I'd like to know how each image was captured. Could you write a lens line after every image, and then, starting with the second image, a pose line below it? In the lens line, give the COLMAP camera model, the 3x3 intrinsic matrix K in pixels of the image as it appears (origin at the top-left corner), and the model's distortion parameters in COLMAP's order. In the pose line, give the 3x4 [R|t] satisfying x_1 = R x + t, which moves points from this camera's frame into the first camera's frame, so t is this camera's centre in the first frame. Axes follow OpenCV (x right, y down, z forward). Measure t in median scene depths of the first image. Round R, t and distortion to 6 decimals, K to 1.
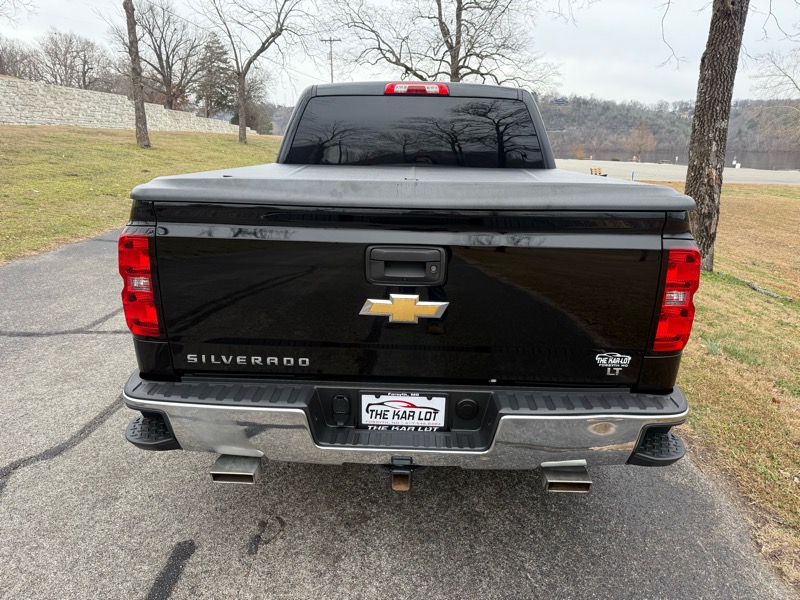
lens RADIAL K [[580.2, 0, 399.2], [0, 580.2, 289.9], [0, 0, 1]] dist [0.079140, -0.107530]
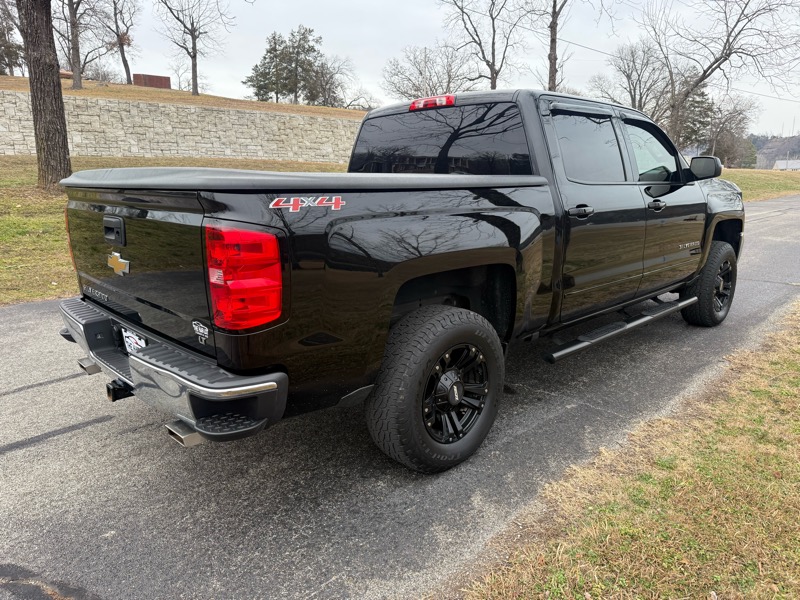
lens RADIAL K [[580.2, 0, 399.2], [0, 580.2, 289.9], [0, 0, 1]] dist [0.079140, -0.107530]
pose [[0.701516, 0.115170, -0.703286, 0.121664], [-0.160753, 0.986994, 0.001282, -0.001206], [0.694287, 0.112157, 0.710906, 0.041404]]
